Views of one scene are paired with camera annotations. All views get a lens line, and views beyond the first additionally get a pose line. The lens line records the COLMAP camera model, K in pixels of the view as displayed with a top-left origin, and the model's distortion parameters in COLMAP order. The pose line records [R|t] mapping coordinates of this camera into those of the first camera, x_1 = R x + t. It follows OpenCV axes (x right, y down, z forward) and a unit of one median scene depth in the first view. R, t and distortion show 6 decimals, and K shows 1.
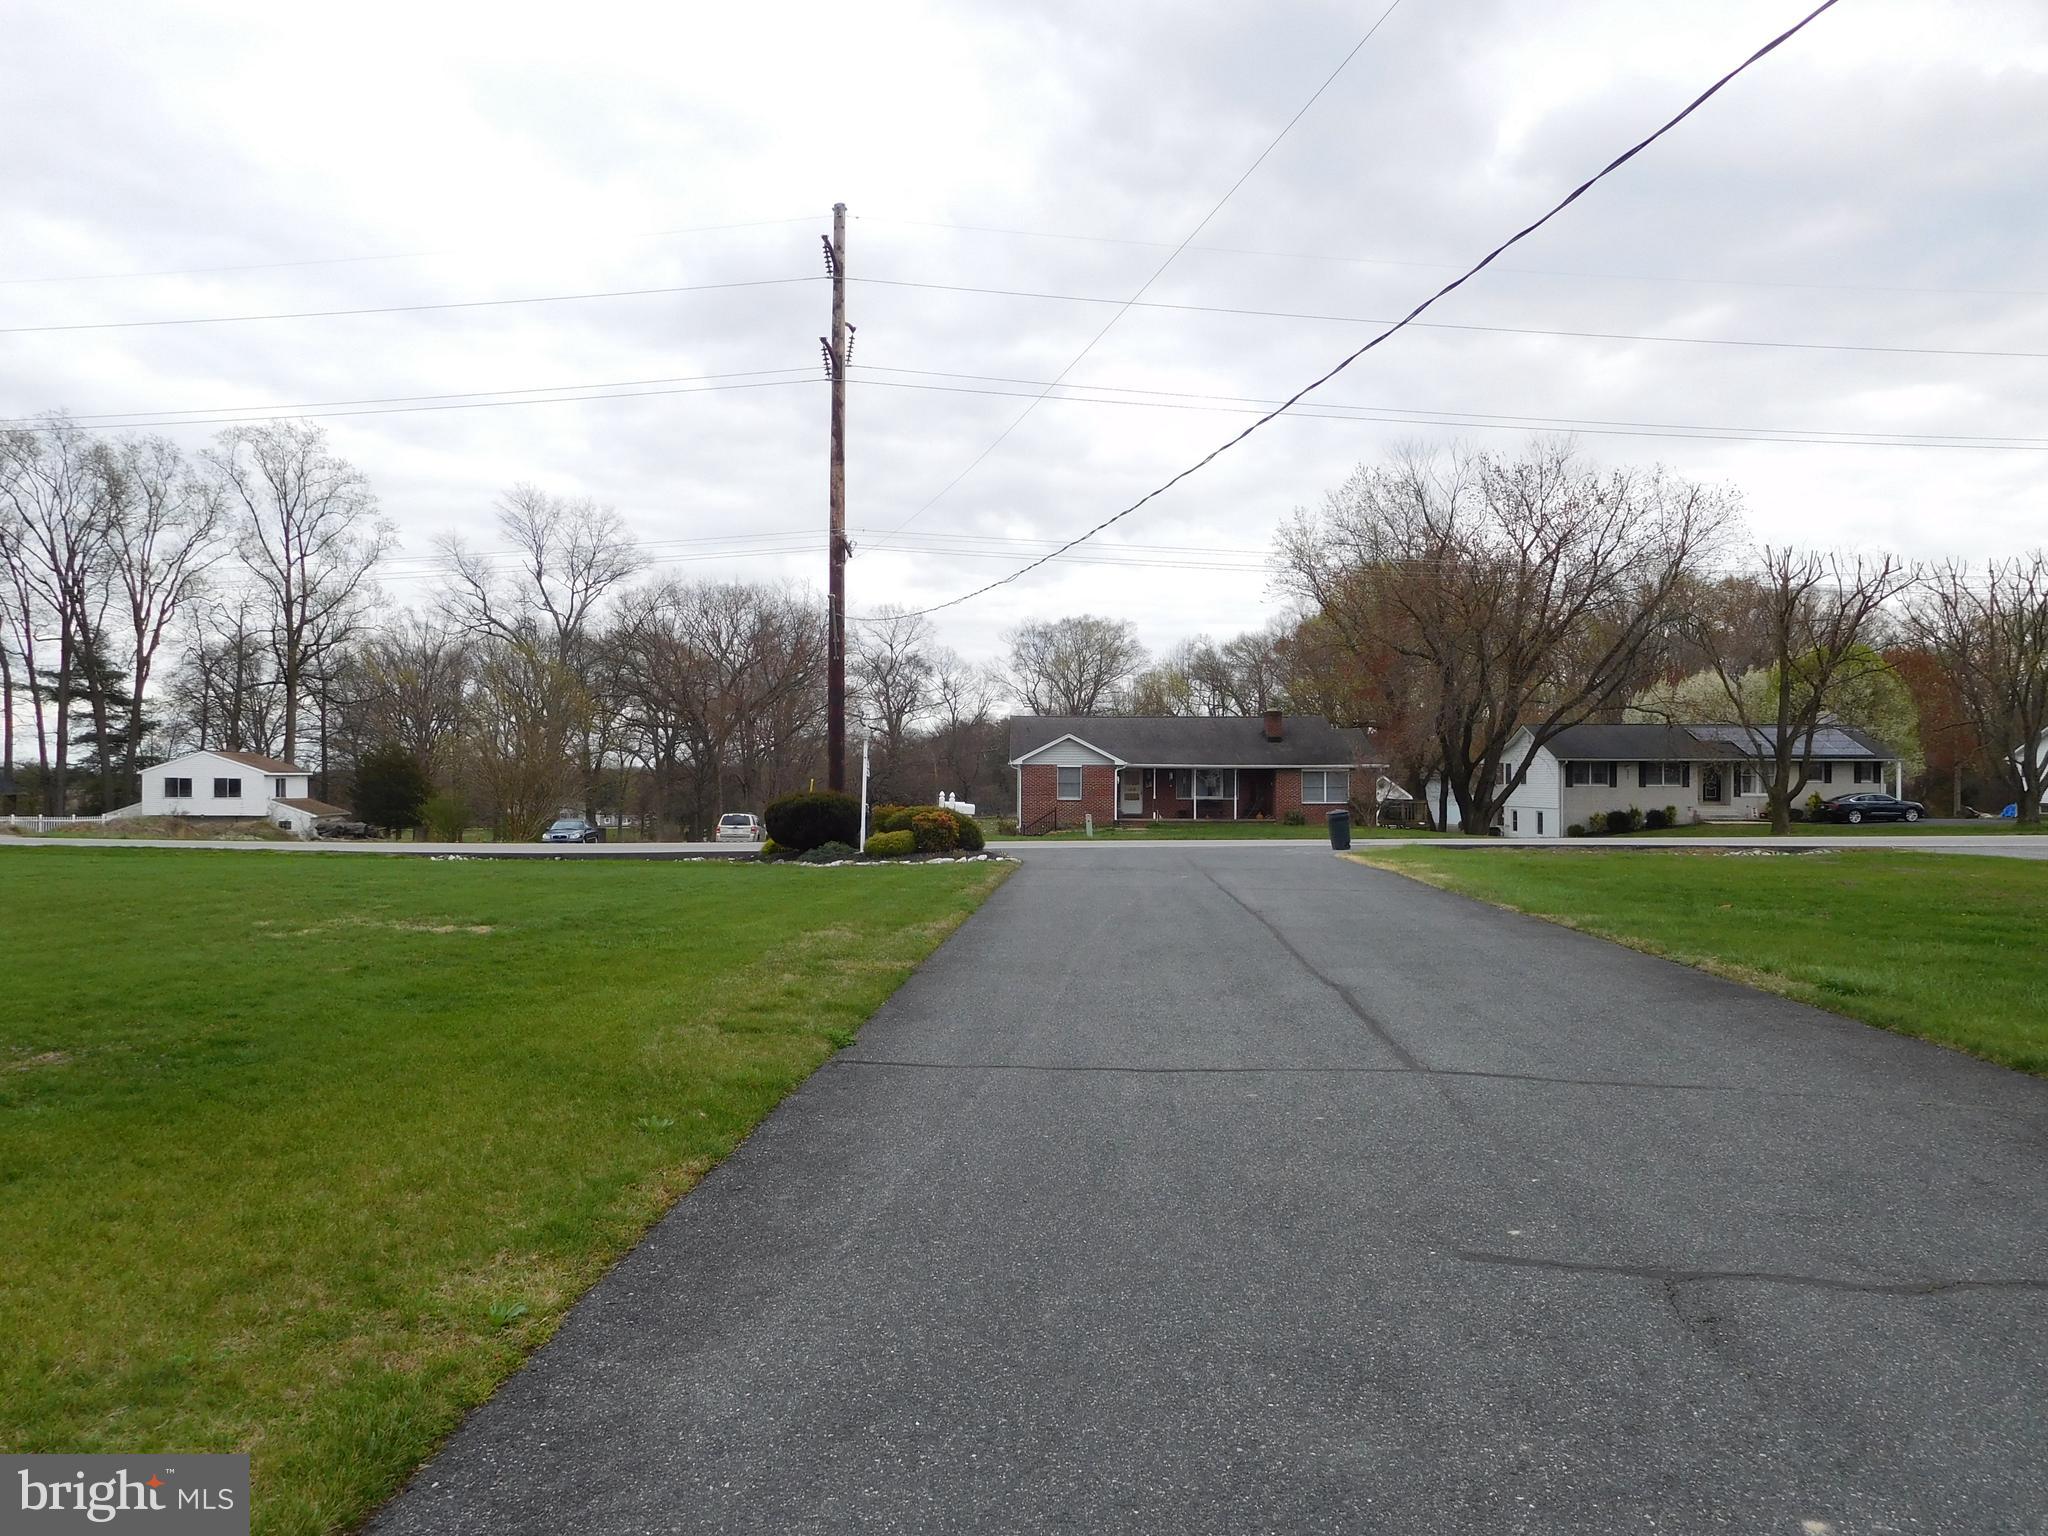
lens RADIAL K [[1545.8, 0, 1011.2], [0, 1545.8, 763.0], [0, 0, 1]] dist [-0.019987, 0.011090]
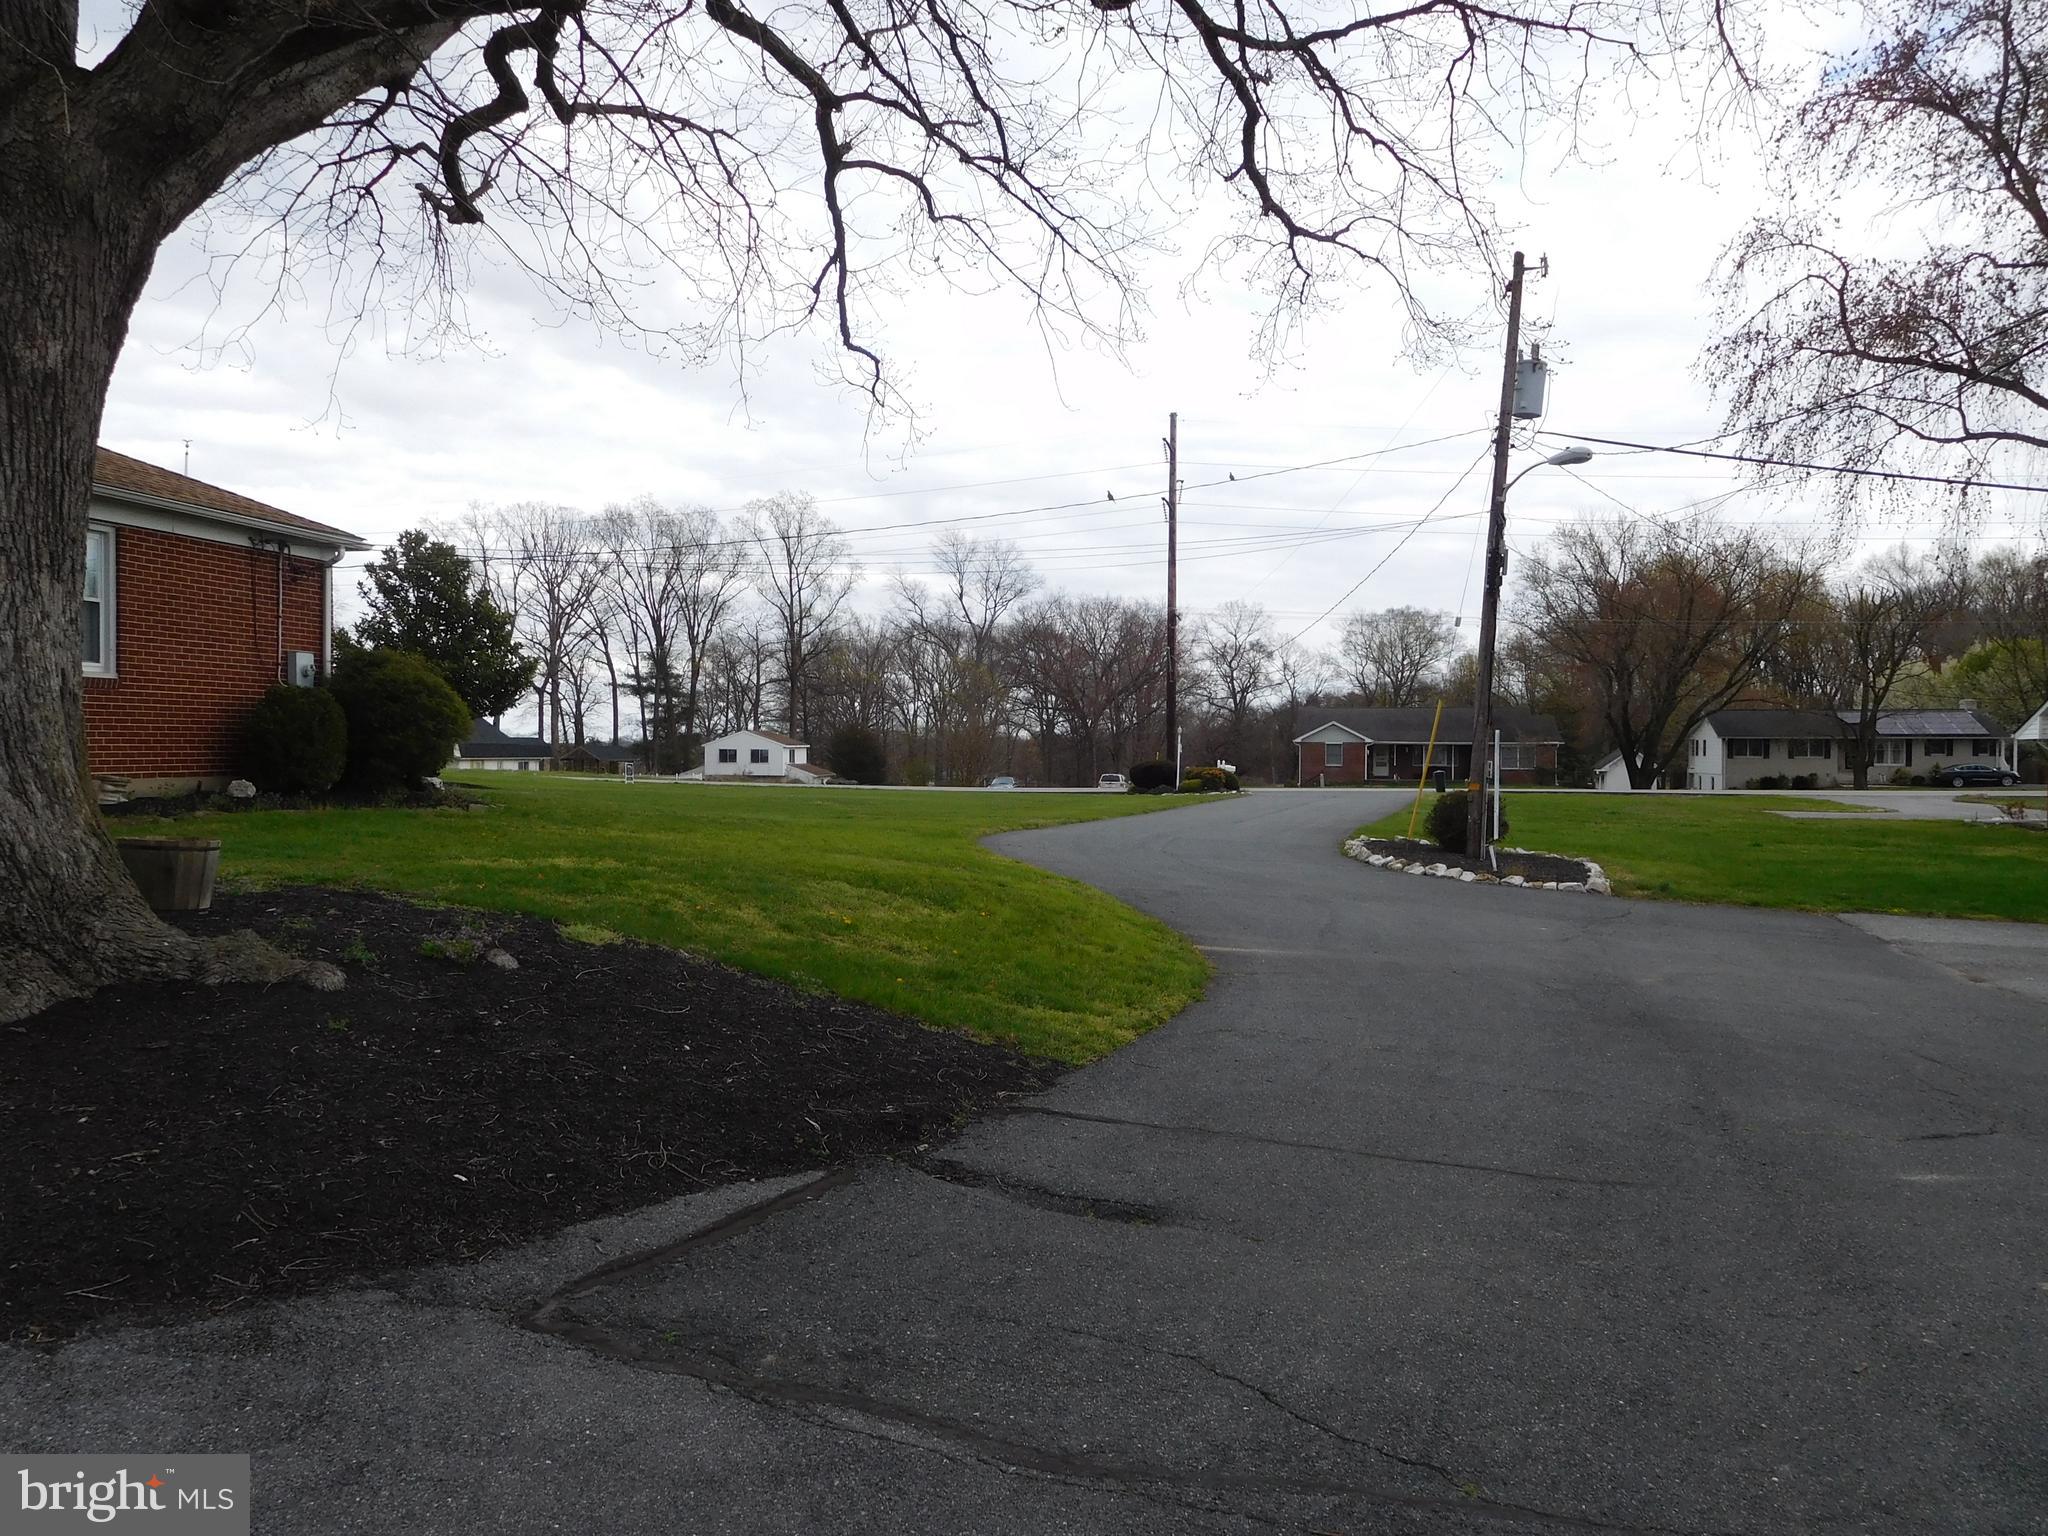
lens RADIAL K [[1545.8, 0, 1024.3], [0, 1545.8, 794.2], [0, 0, 1]] dist [-0.019987, 0.011090]
pose [[0.974674, 0.008306, -0.223478, 0.049685], [0.000827, 0.999169, 0.040739, -0.005858], [0.223631, -0.039892, 0.973857, -0.314781]]
